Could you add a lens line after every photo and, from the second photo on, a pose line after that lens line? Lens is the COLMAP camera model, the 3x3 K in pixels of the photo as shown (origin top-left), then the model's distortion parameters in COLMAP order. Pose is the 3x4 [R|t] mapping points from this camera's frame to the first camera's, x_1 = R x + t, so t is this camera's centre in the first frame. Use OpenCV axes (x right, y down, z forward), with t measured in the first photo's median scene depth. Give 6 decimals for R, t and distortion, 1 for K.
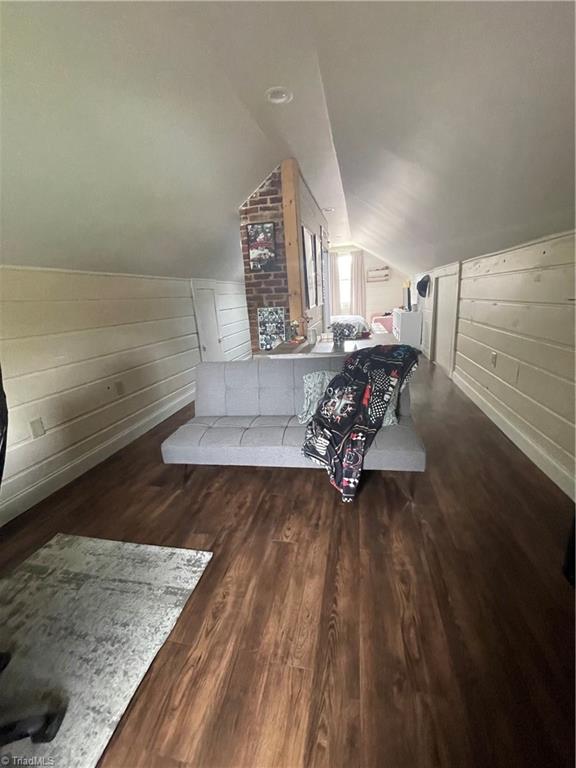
lens RADIAL K [[309.6, 0, 286.0], [0, 309.6, 381.0], [0, 0, 1]] dist [-0.000812, 0.000183]
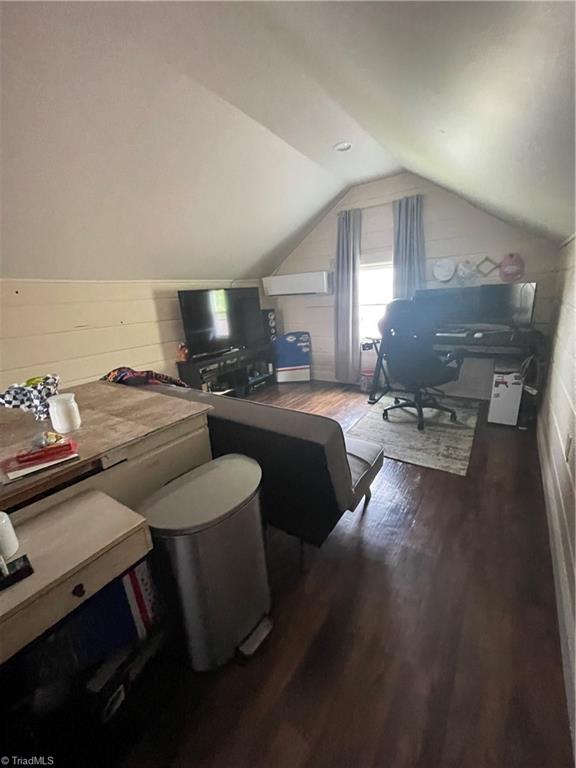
lens RADIAL K [[309.6, 0, 286.0], [0, 309.6, 381.0], [0, 0, 1]] dist [-0.000812, 0.000183]
pose [[-0.915285, 0.011850, 0.402633, -0.684182], [0.217249, 0.856248, 0.468660, -0.592662], [-0.339200, 0.516429, -0.786285, 2.278235]]
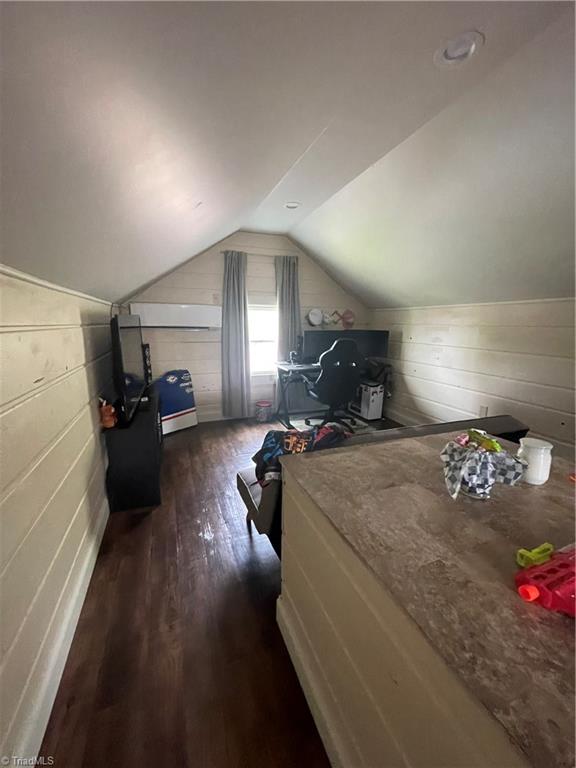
lens RADIAL K [[309.6, 0, 286.0], [0, 309.6, 381.0], [0, 0, 1]] dist [-0.000812, 0.000183]
pose [[-0.835405, 0.156433, -0.526903, 0.968593], [-0.103716, 0.896553, 0.430622, -0.677177], [0.539760, 0.414392, -0.732761, 2.021769]]
